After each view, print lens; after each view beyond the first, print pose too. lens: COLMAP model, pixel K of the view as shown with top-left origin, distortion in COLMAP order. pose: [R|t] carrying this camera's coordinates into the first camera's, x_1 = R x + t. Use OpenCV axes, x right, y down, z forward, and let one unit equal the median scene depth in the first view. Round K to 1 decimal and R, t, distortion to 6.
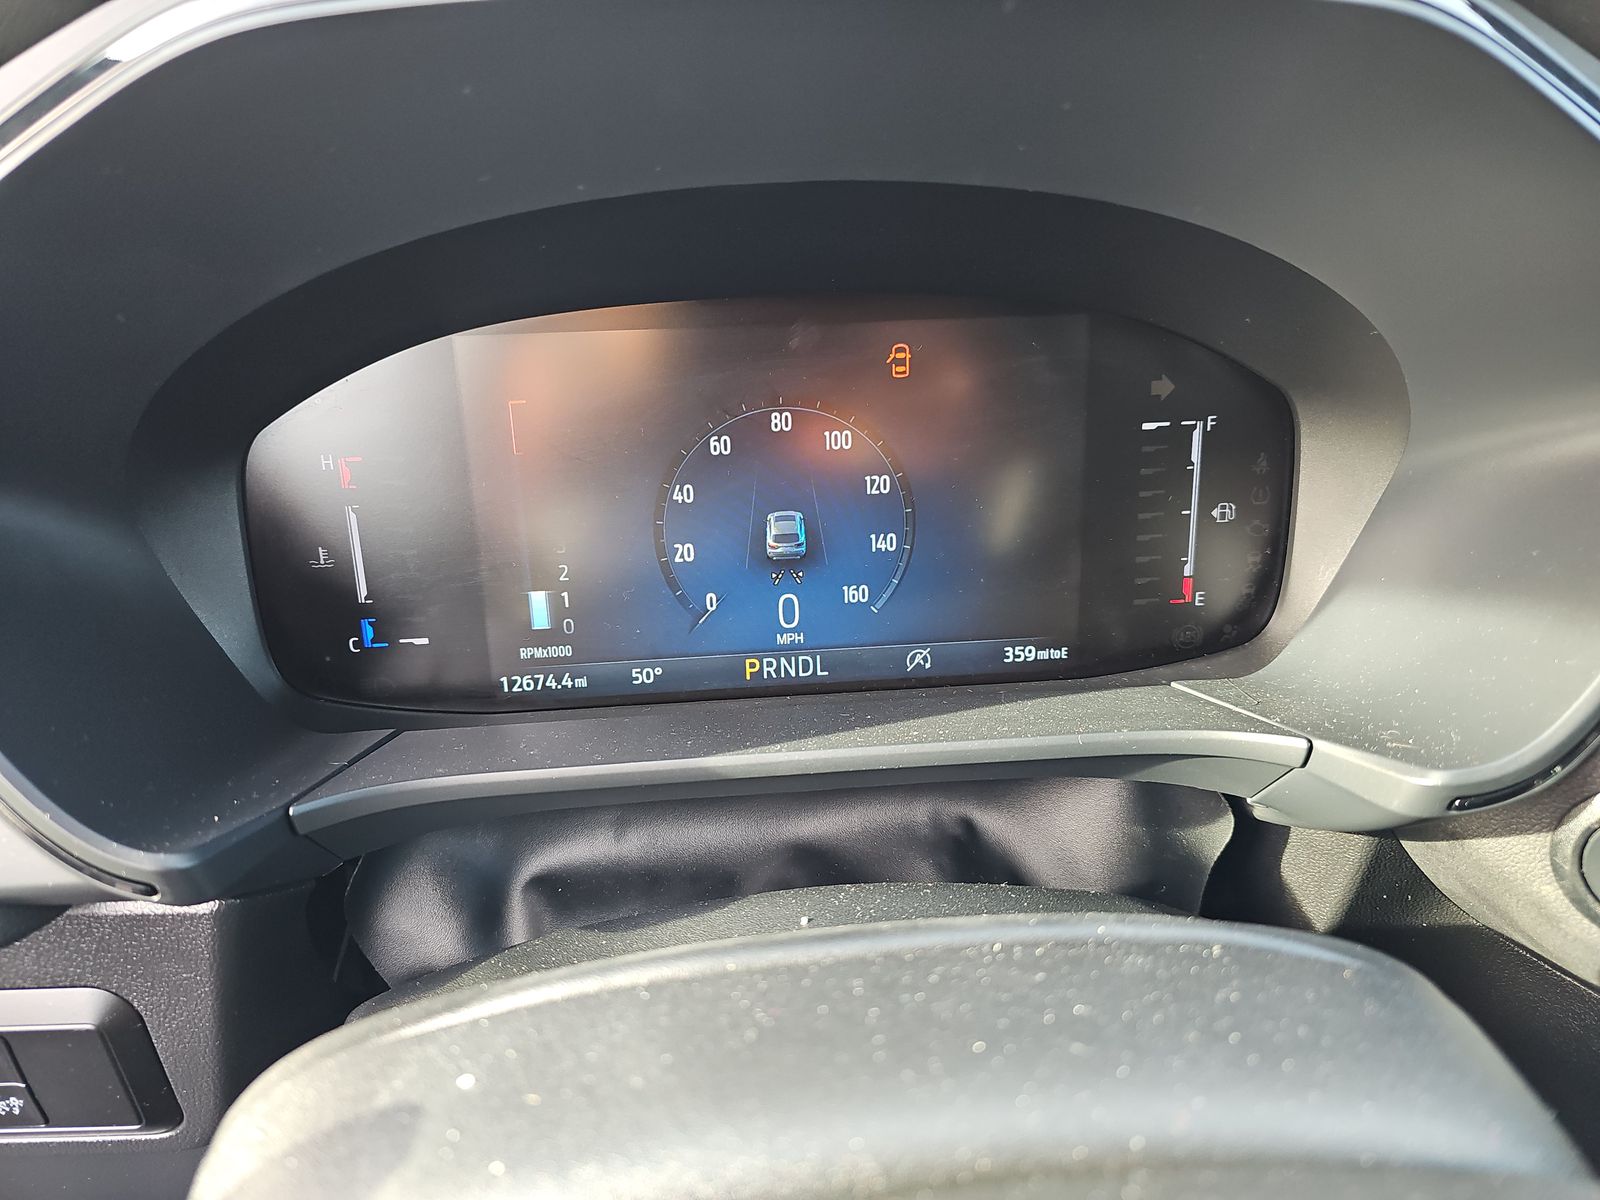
lens RADIAL K [[1079.4, 0, 800.0], [0, 1079.4, 600.0], [0, 0, 1]] dist [0.002467, 0.000101]
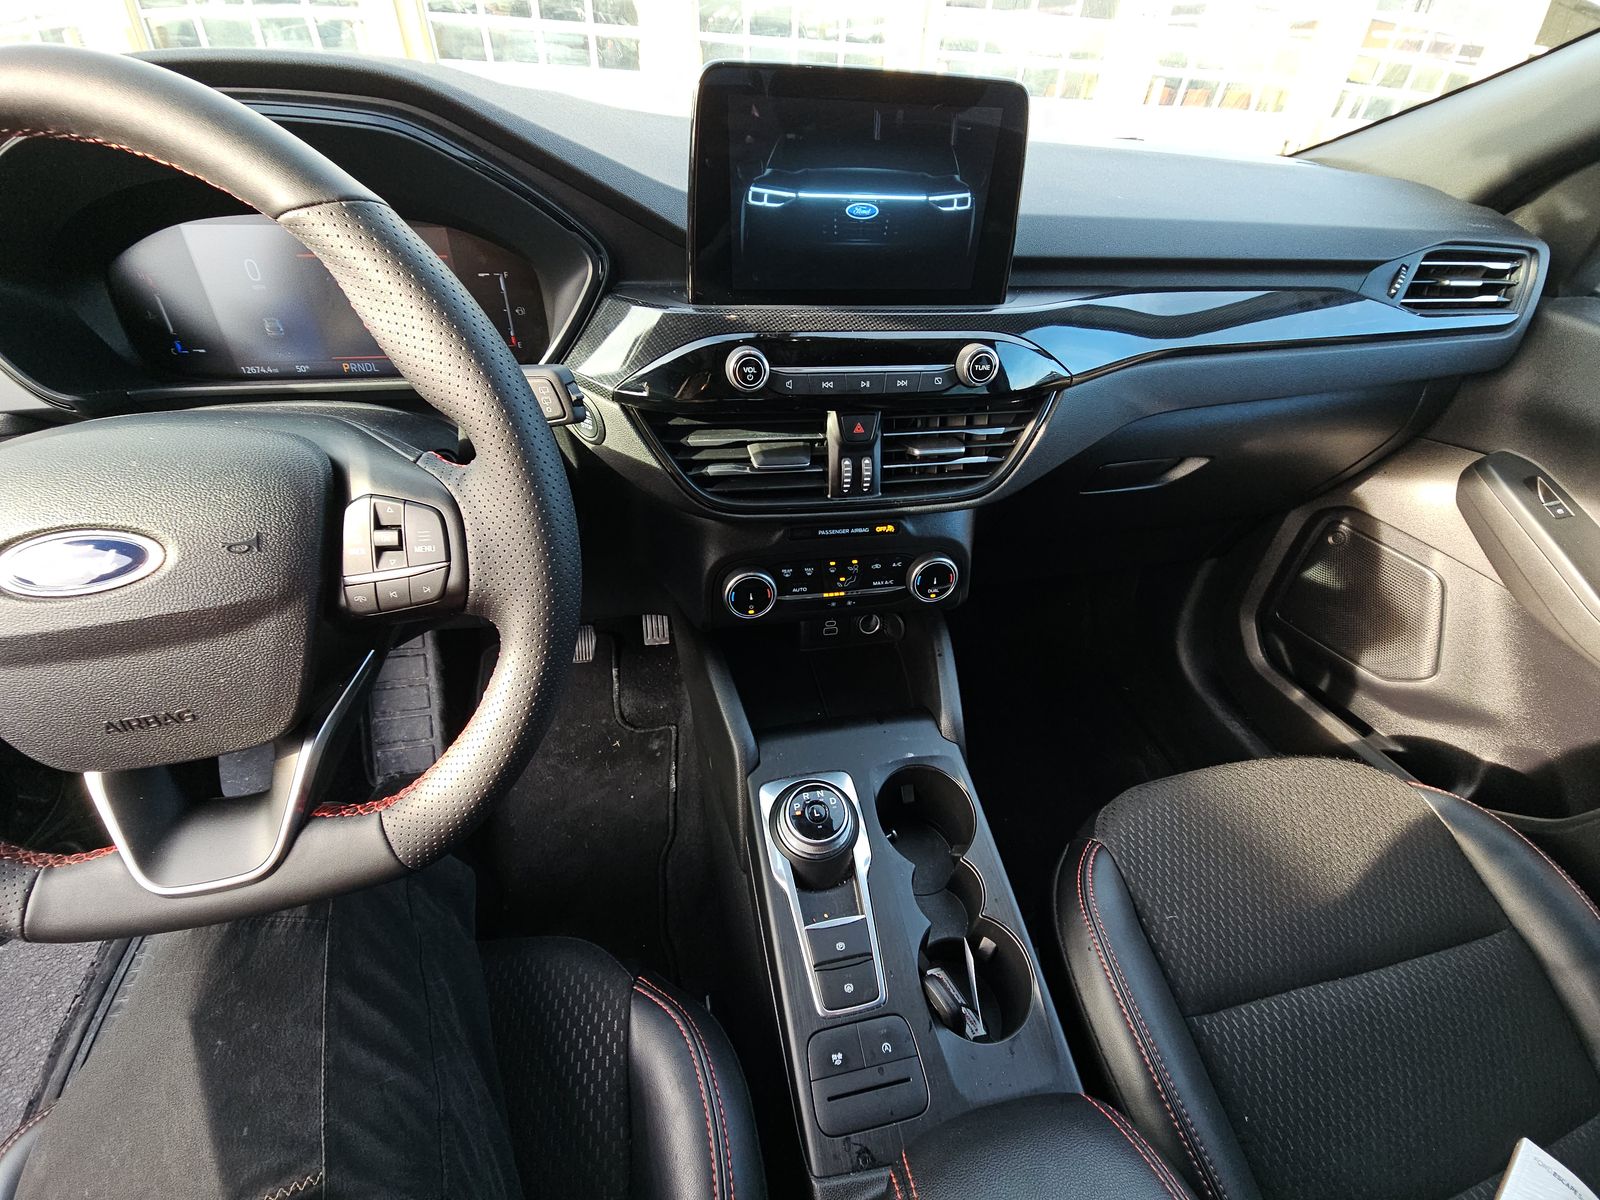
lens RADIAL K [[656.2, 0, 802.5], [0, 656.2, 595.6], [0, 0, 1]] dist [0.017008, -0.010970]
pose [[0.991526, -0.018917, 0.128526, 0.912466], [-0.013073, 0.969791, 0.243588, 0.211380], [-0.129252, -0.243204, 0.961325, -0.921202]]
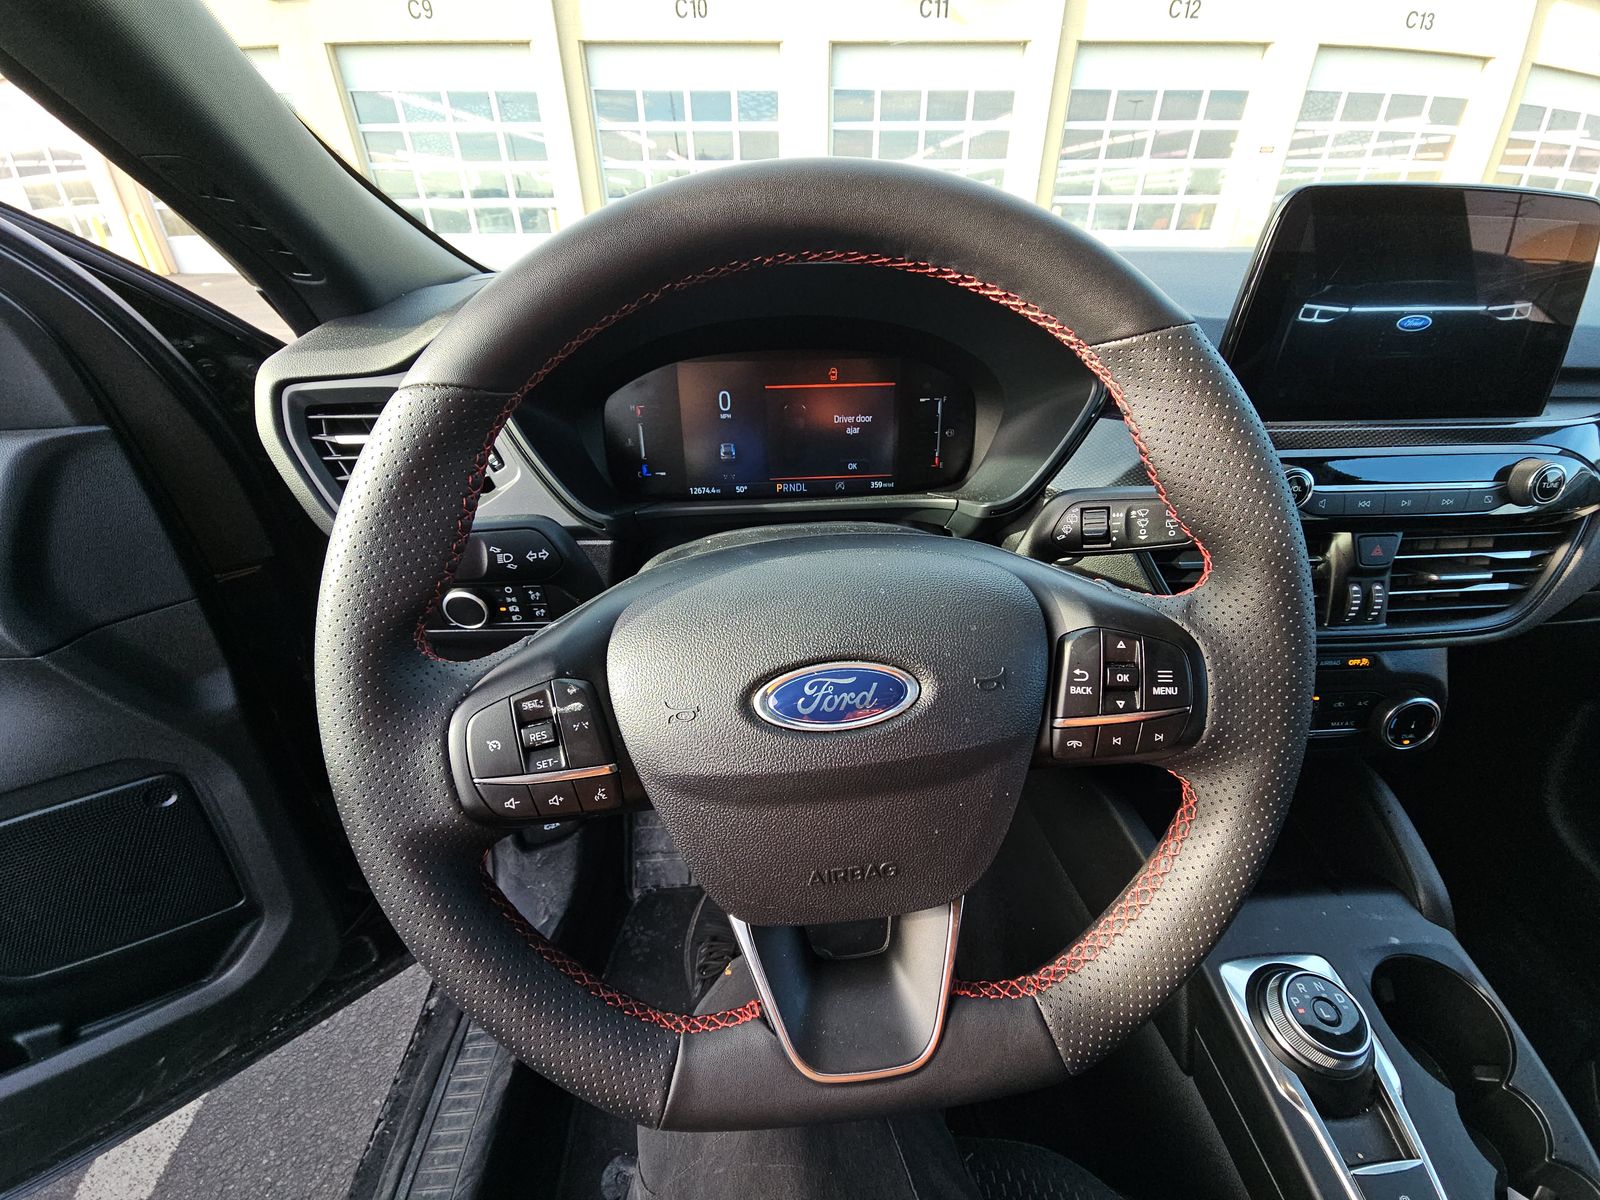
lens RADIAL K [[656.2, 0, 802.5], [0, 656.2, 595.6], [0, 0, 1]] dist [0.017008, -0.010970]
pose [[0.999632, 0.022012, -0.015849, 0.049497], [-0.020559, 0.996030, 0.086613, 0.202634], [0.017693, -0.086255, 0.996116, -0.745778]]
